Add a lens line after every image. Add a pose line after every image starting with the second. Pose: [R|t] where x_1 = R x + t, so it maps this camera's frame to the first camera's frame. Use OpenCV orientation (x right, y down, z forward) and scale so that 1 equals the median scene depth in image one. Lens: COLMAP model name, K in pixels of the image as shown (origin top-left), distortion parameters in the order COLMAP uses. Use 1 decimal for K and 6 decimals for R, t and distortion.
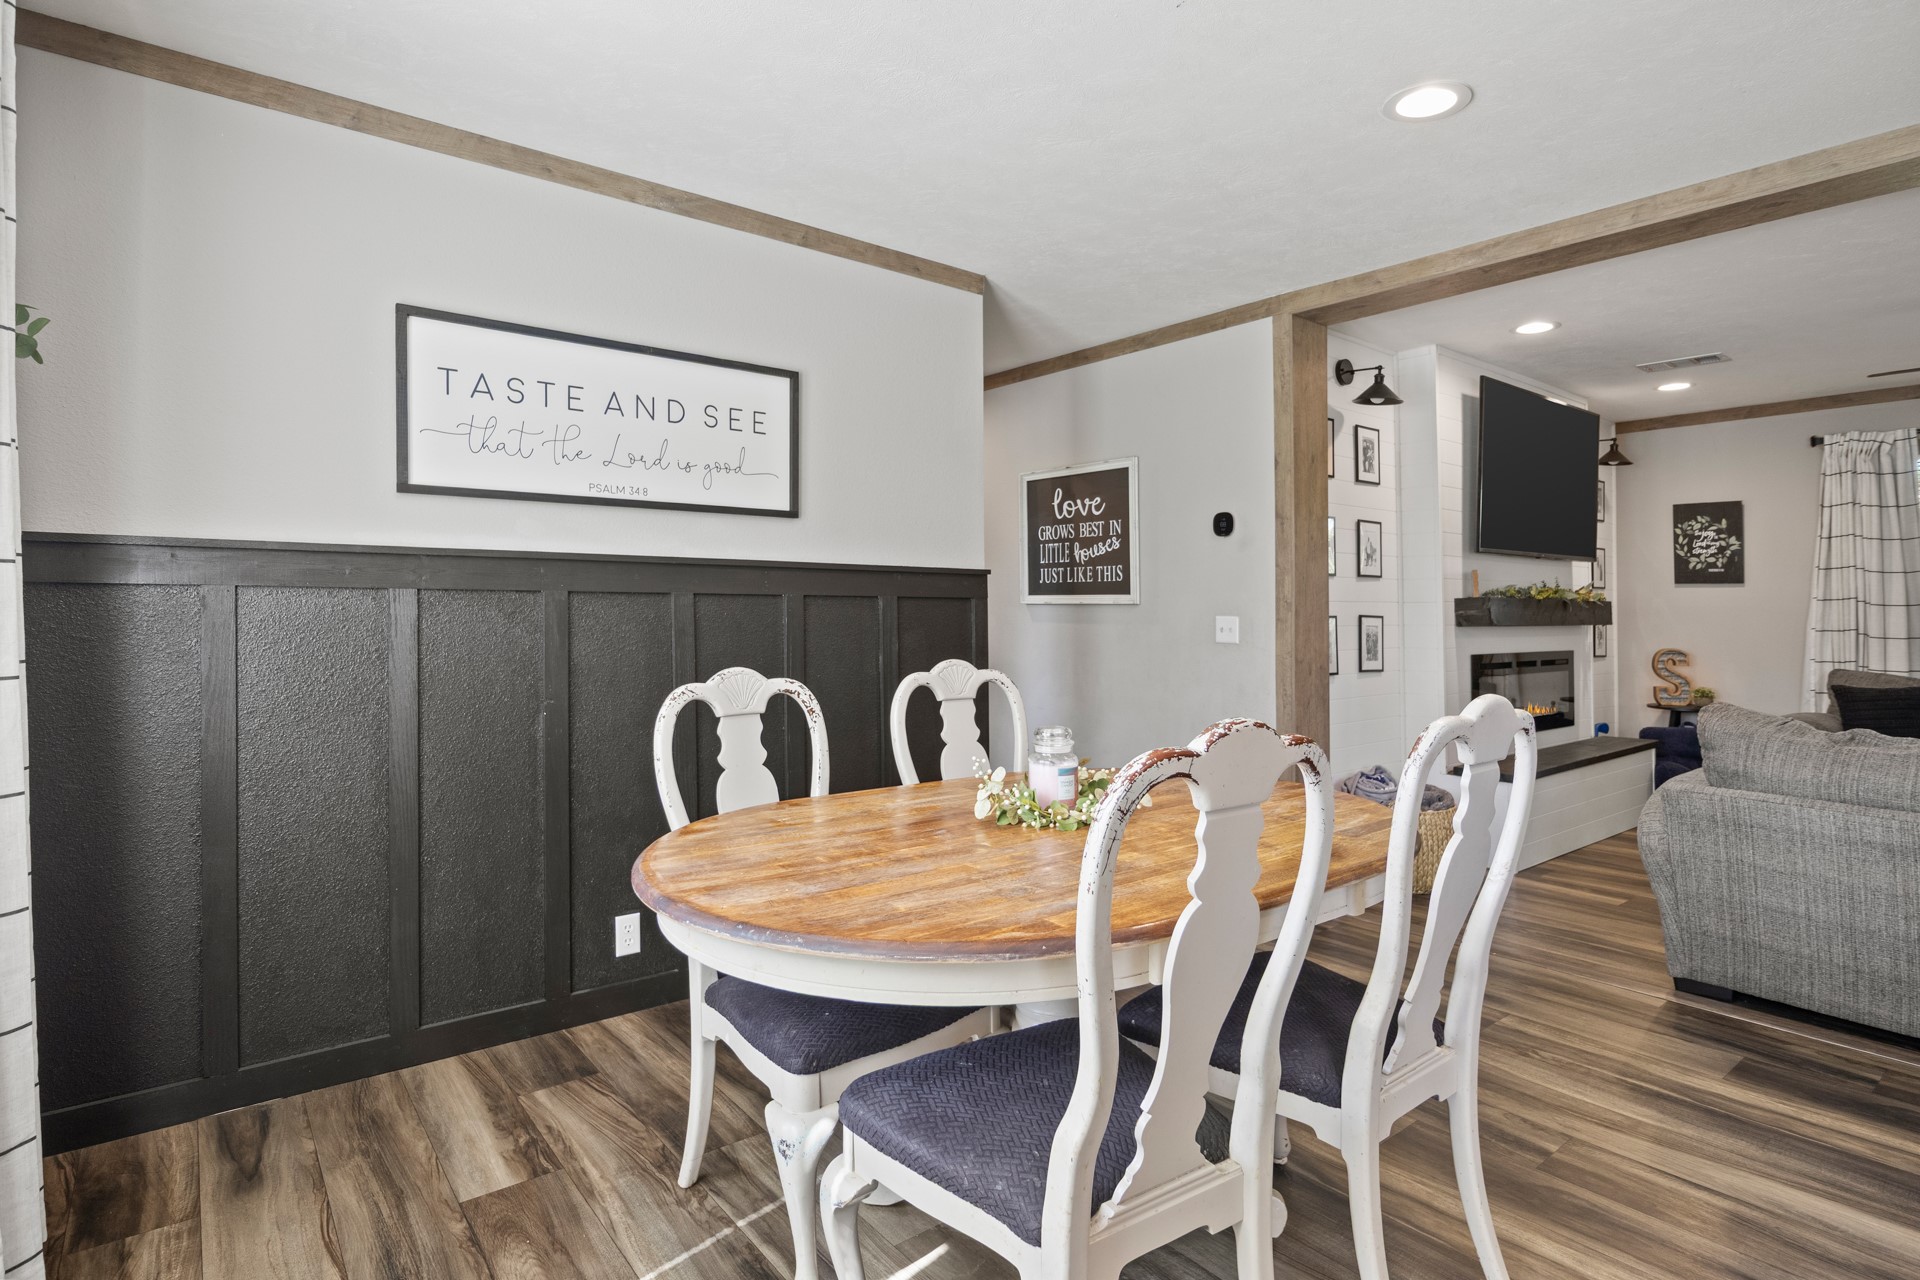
lens RADIAL K [[982.4, 0, 970.8], [0, 982.4, 622.1], [0, 0, 1]] dist [-0.001204, -0.003953]
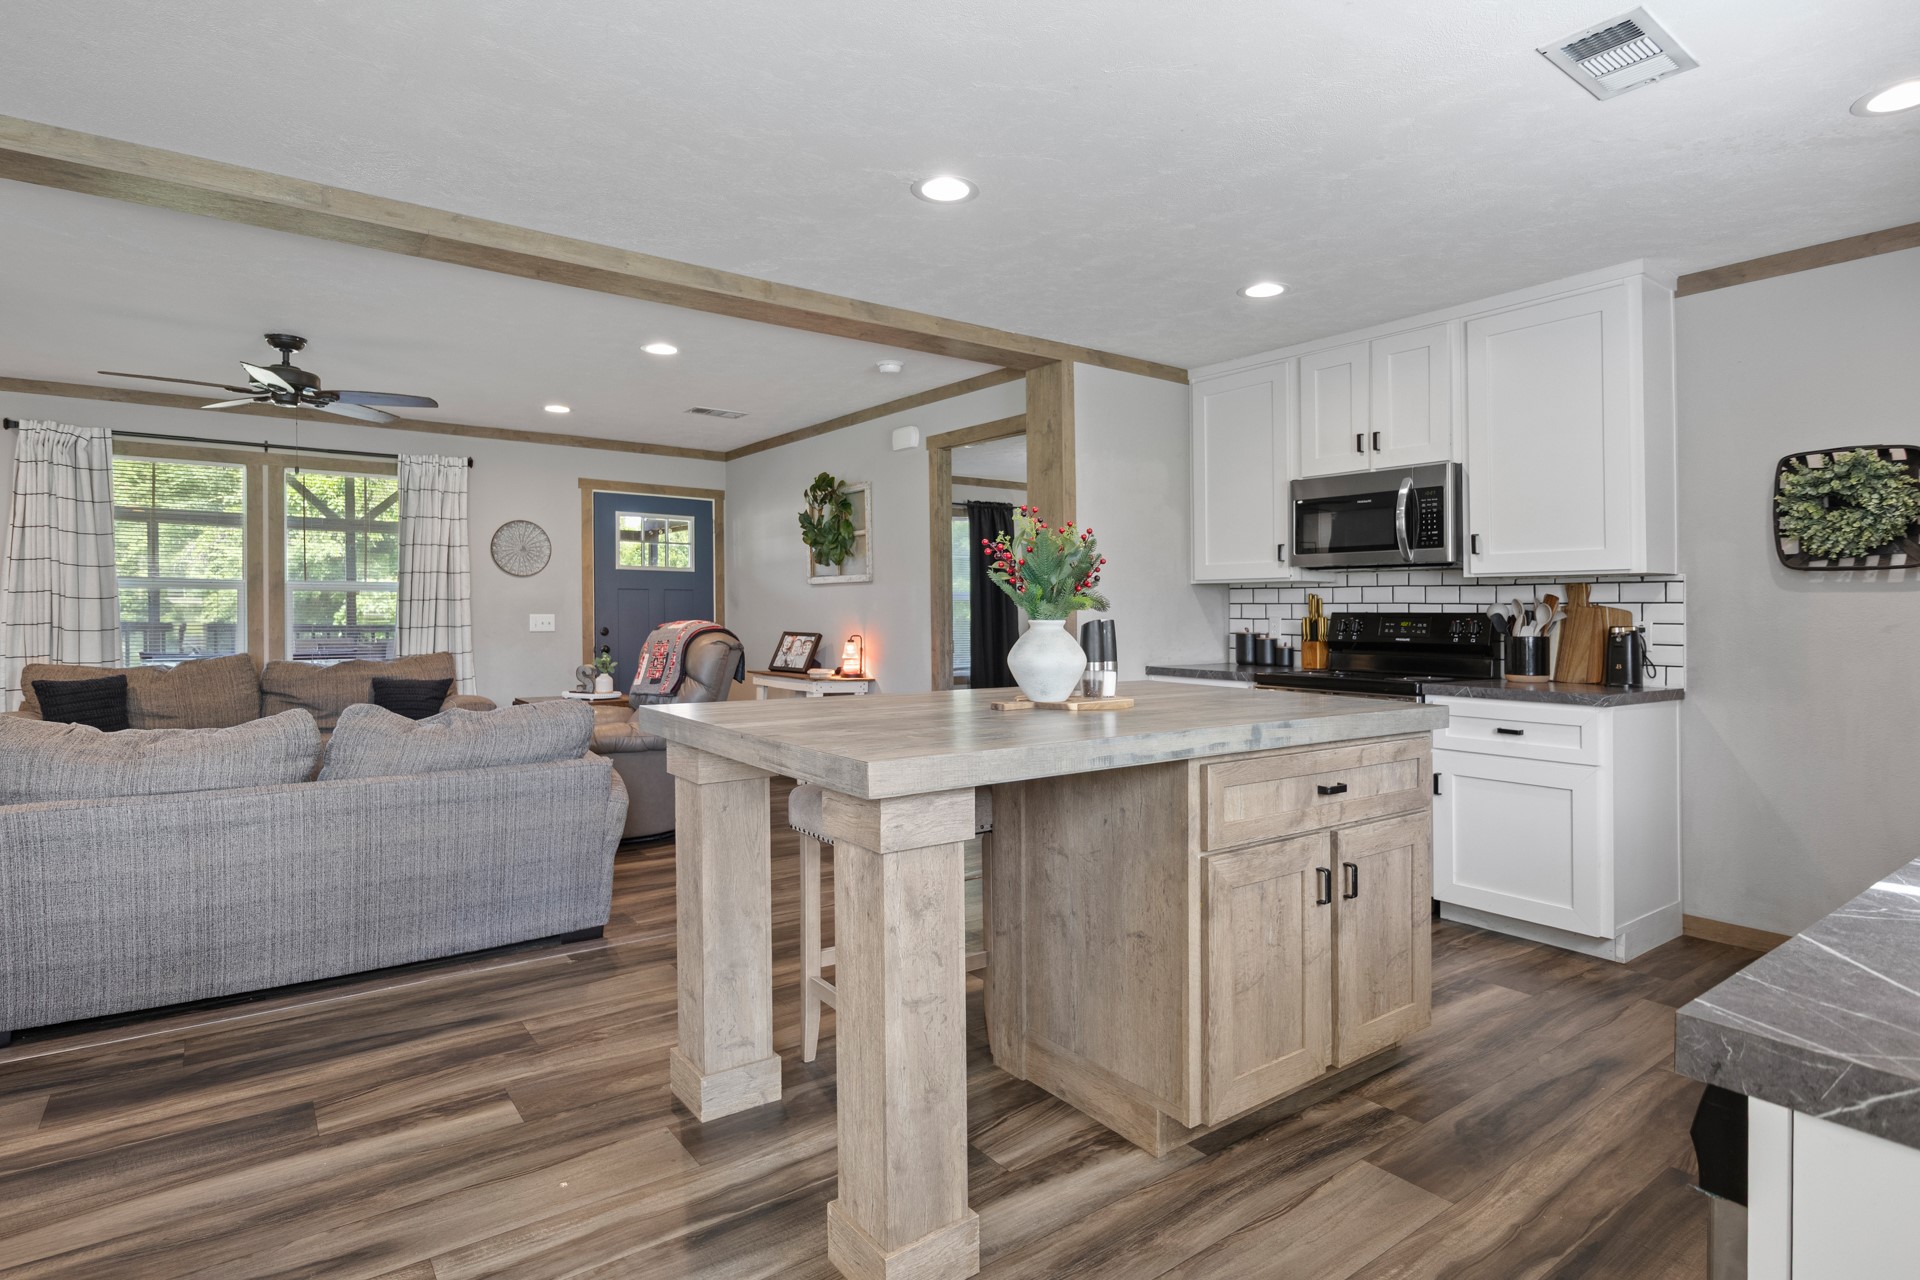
lens RADIAL K [[982.4, 0, 956.7], [0, 982.4, 598.4], [0, 0, 1]] dist [-0.001204, -0.003953]
pose [[0.039705, 0.006814, 0.999188, -0.052752], [0.009069, 0.999933, -0.007180, -0.001915], [-0.999170, 0.009347, 0.039641, 0.072278]]
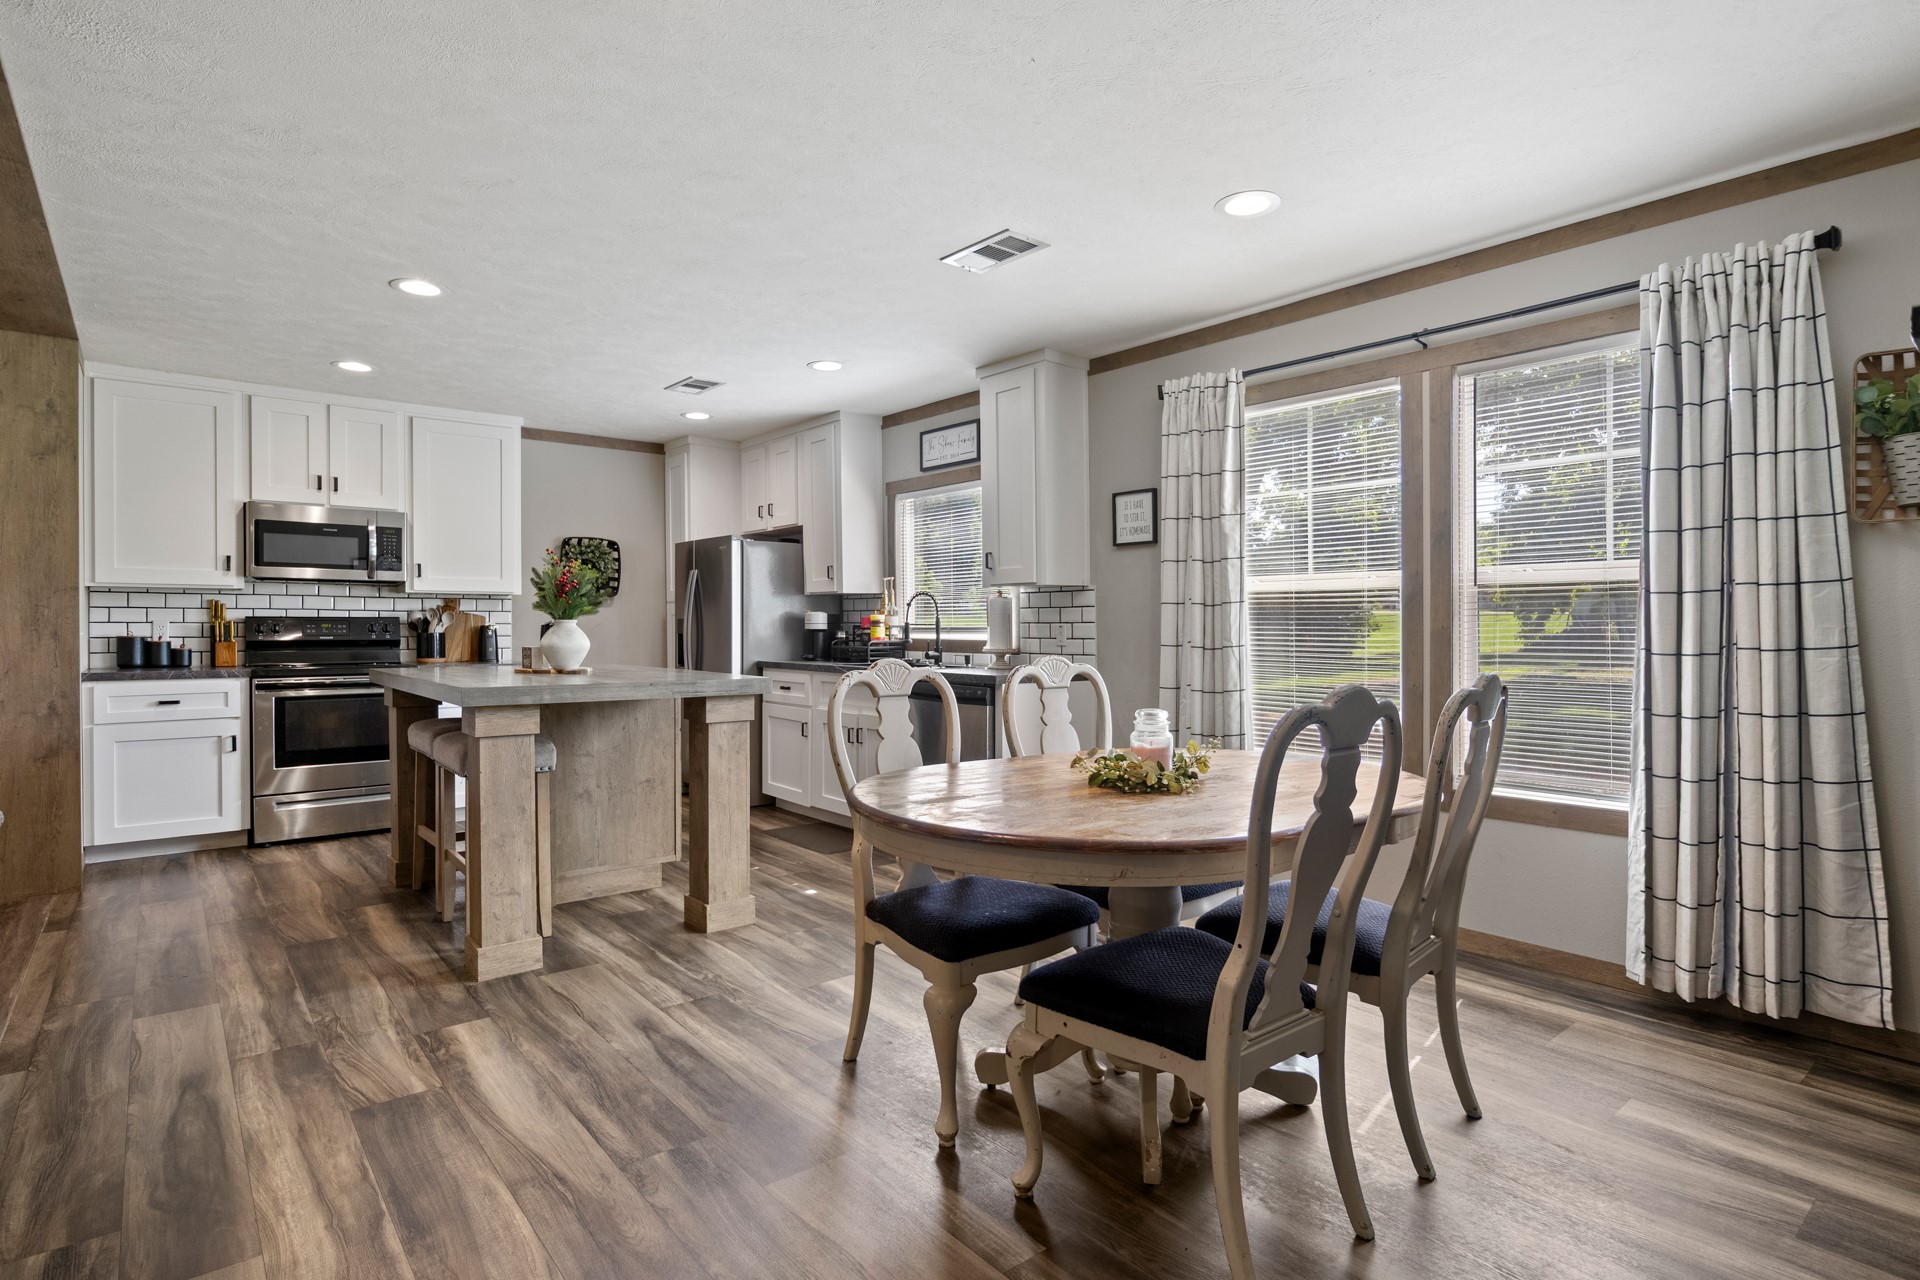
lens RADIAL K [[982.4, 0, 969.8], [0, 982.4, 624.3], [0, 0, 1]] dist [-0.001204, -0.003953]
pose [[-0.999720, -0.010032, -0.021428, 0.158153], [-0.010301, 0.999869, 0.012465, -0.005692], [0.021300, 0.012682, -0.999693, 1.007262]]
